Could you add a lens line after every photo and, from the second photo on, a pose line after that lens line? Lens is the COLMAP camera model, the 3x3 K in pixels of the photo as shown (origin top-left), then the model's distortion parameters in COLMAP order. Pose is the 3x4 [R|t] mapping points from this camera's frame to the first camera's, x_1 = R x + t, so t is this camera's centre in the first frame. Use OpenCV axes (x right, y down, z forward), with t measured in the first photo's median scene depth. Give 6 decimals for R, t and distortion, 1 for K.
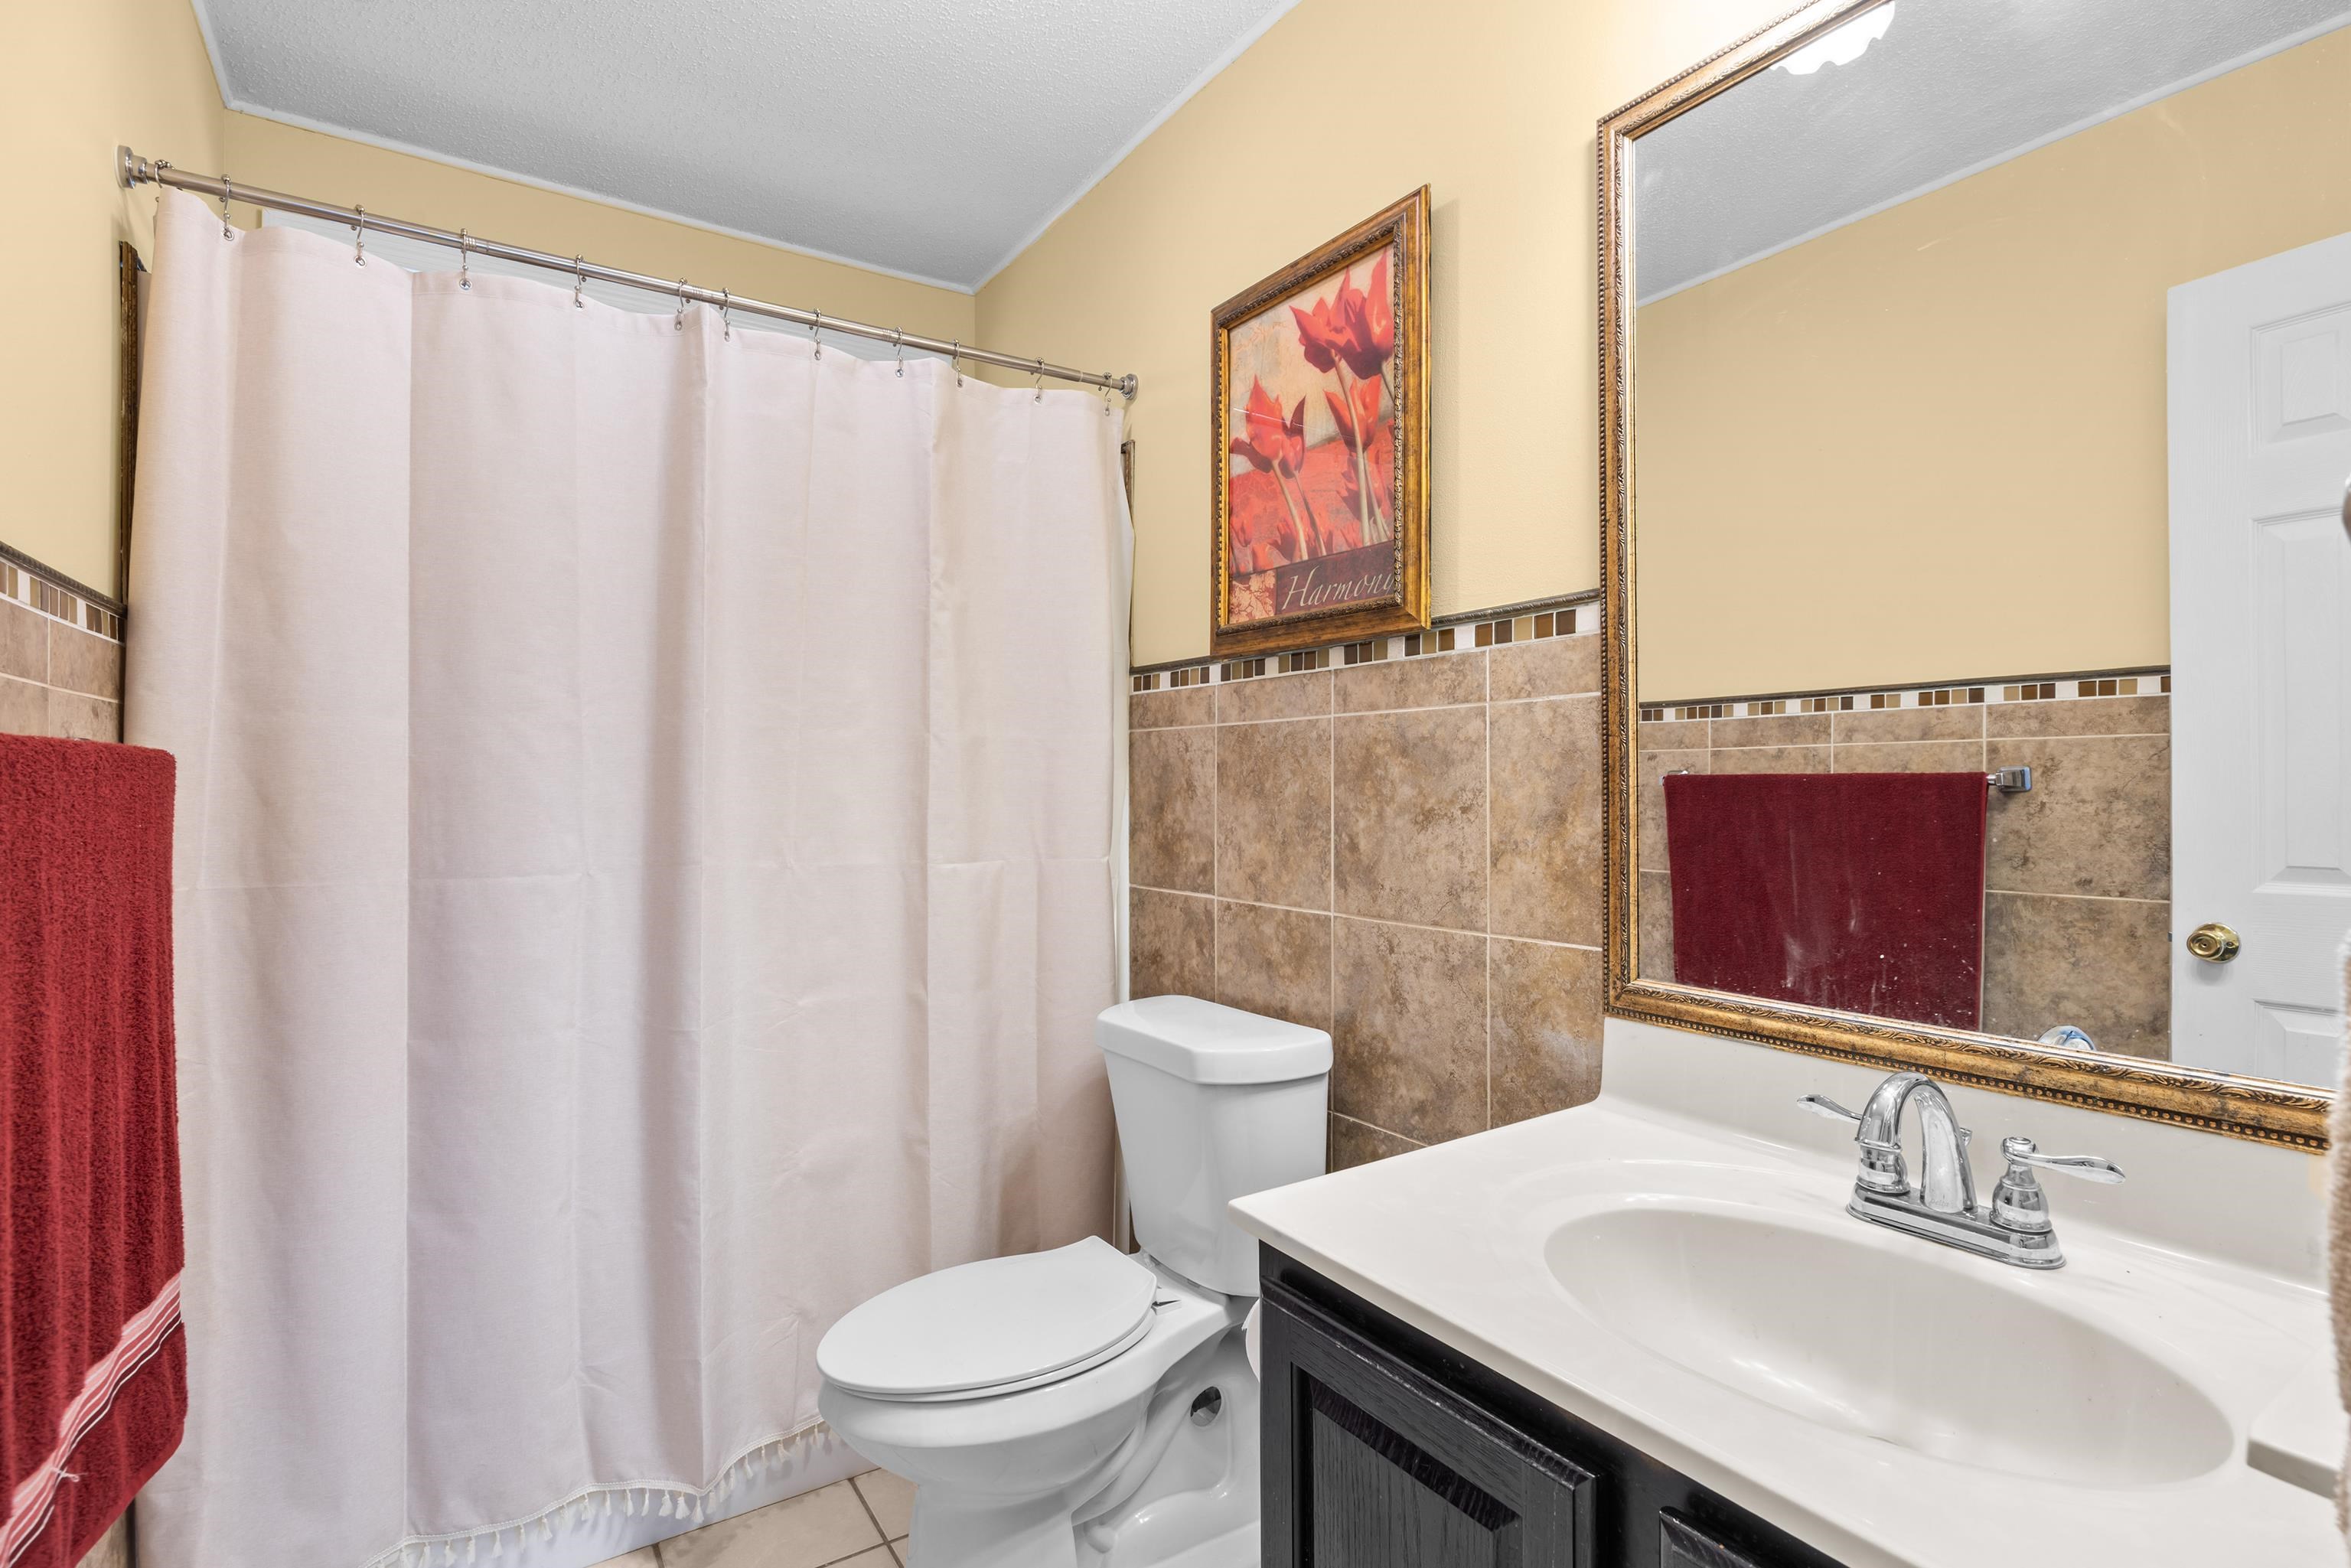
lens RADIAL K [[1133.3, 0, 1173.4], [0, 1133.3, 785.9], [0, 0, 1]] dist [0.003096, 0.000032]
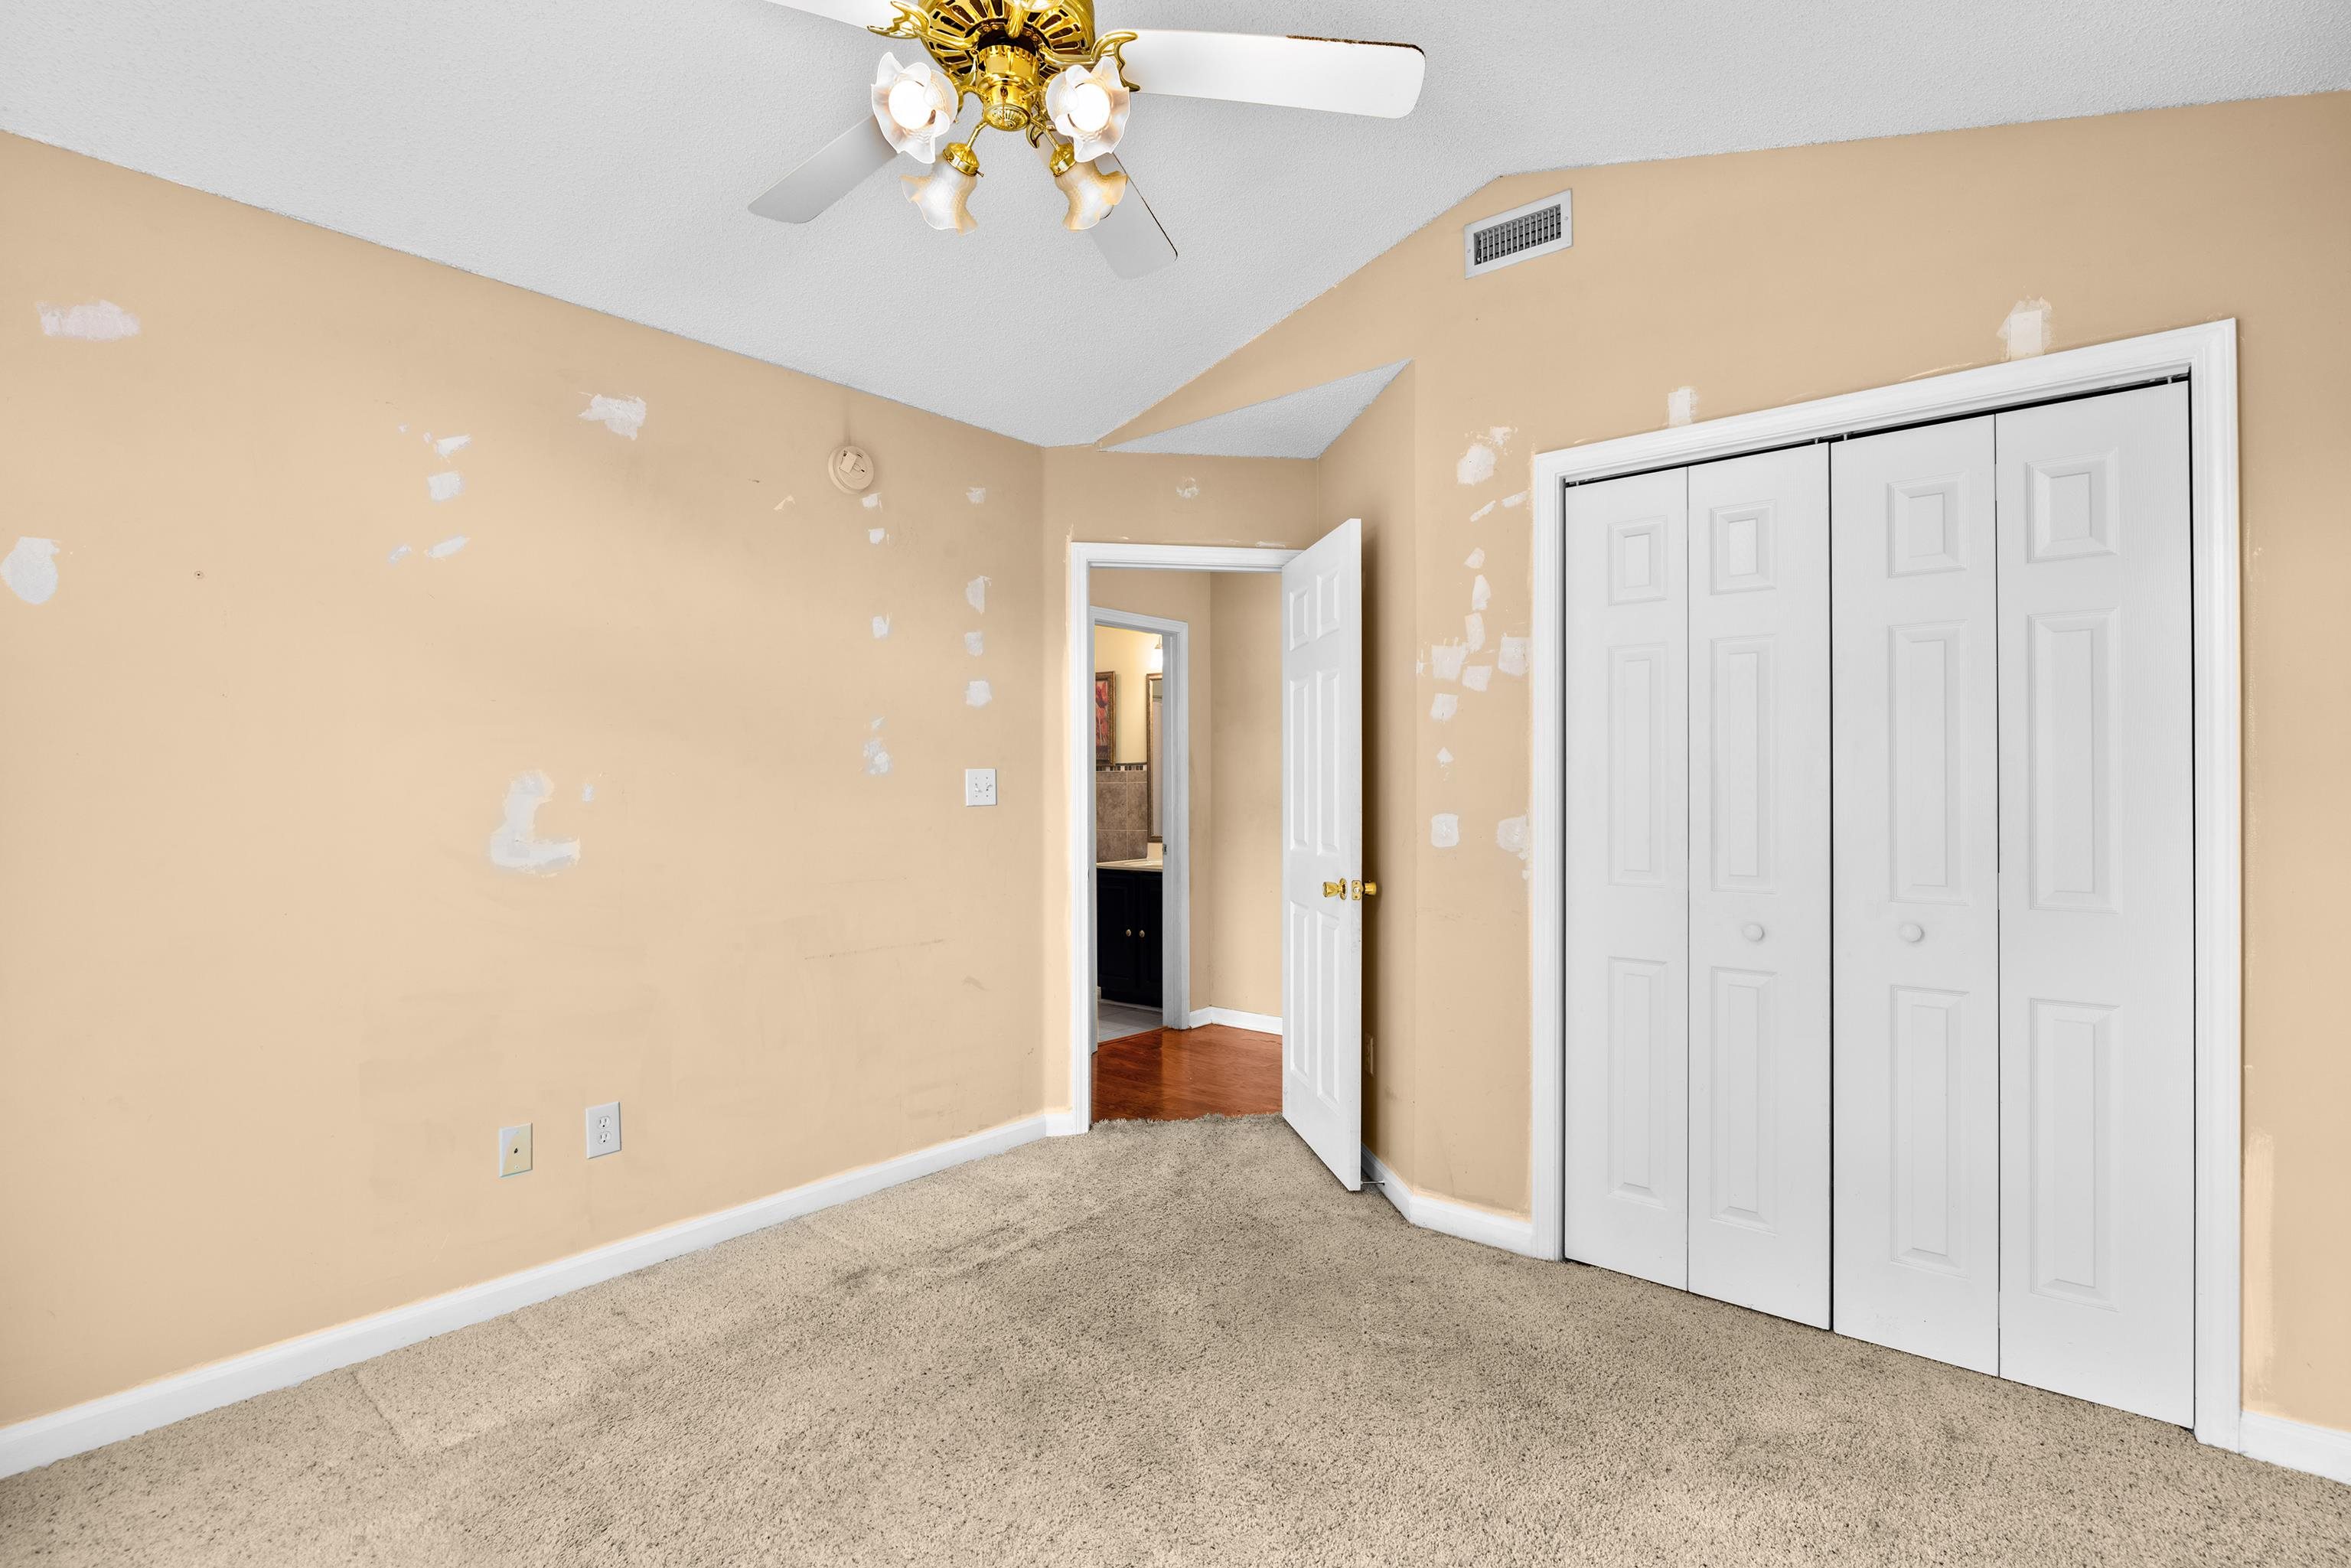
lens RADIAL K [[1133.3, 0, 1168.0], [0, 1133.3, 777.0], [0, 0, 1]] dist [0.003096, 0.000032]
pose [[0.959618, -0.008454, 0.281179, -0.981348], [0.006274, 0.999943, 0.008653, -0.146326], [-0.281236, -0.006540, 0.959616, -3.959474]]
